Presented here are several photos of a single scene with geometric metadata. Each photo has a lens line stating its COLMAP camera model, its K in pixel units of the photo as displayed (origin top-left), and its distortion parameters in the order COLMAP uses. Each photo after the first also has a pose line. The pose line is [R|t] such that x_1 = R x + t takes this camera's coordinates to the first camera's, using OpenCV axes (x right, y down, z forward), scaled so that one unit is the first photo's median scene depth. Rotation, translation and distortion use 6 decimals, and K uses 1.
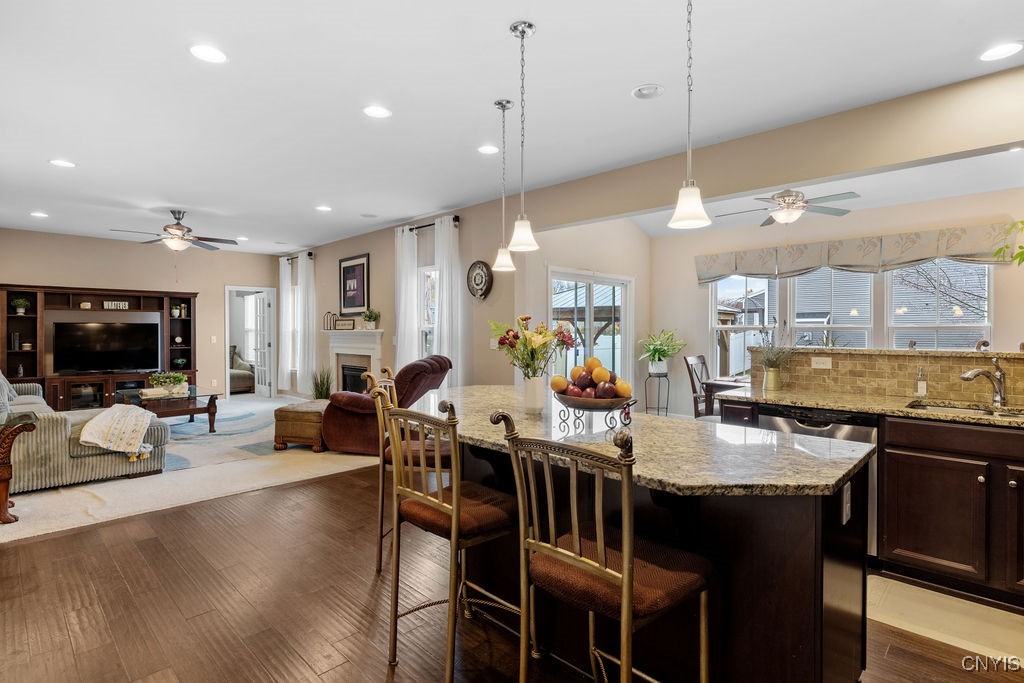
lens RADIAL K [[522.6, 0, 513.4], [0, 522.6, 337.9], [0, 0, 1]] dist [-0.000070, -0.000428]
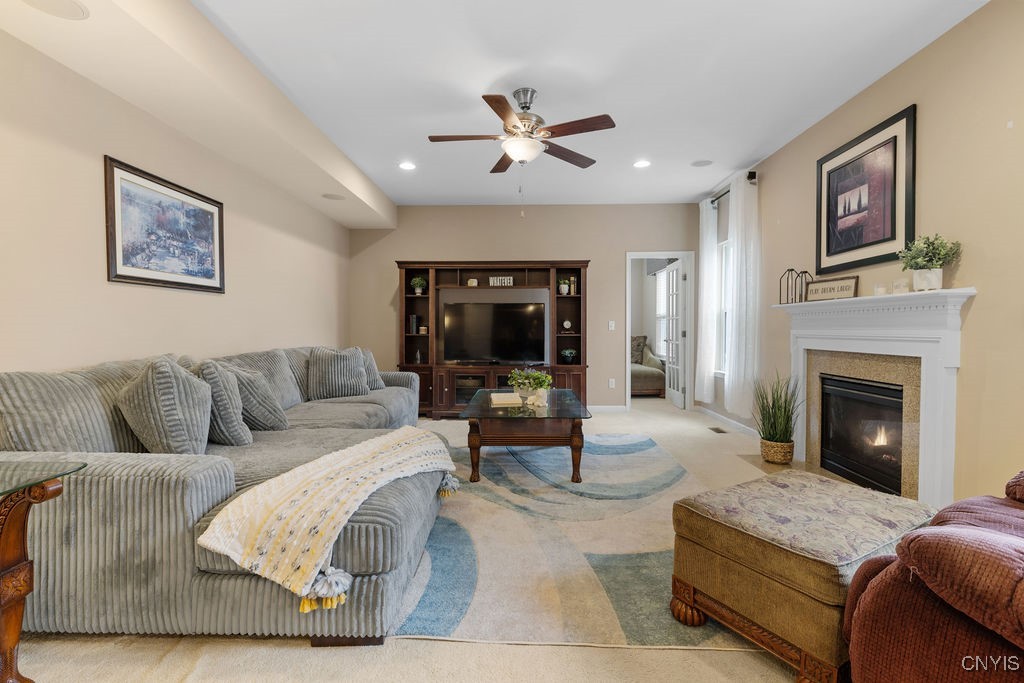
lens RADIAL K [[468.7, 0, 509.8], [0, 468.7, 336.7], [0, 0, 1]] dist [-0.002368, 0.000083]
pose [[0.690214, 0.014199, -0.723466, -0.216830], [-0.011534, 0.999896, 0.008620, 0.017369], [0.723514, 0.002394, 0.690306, 0.495879]]
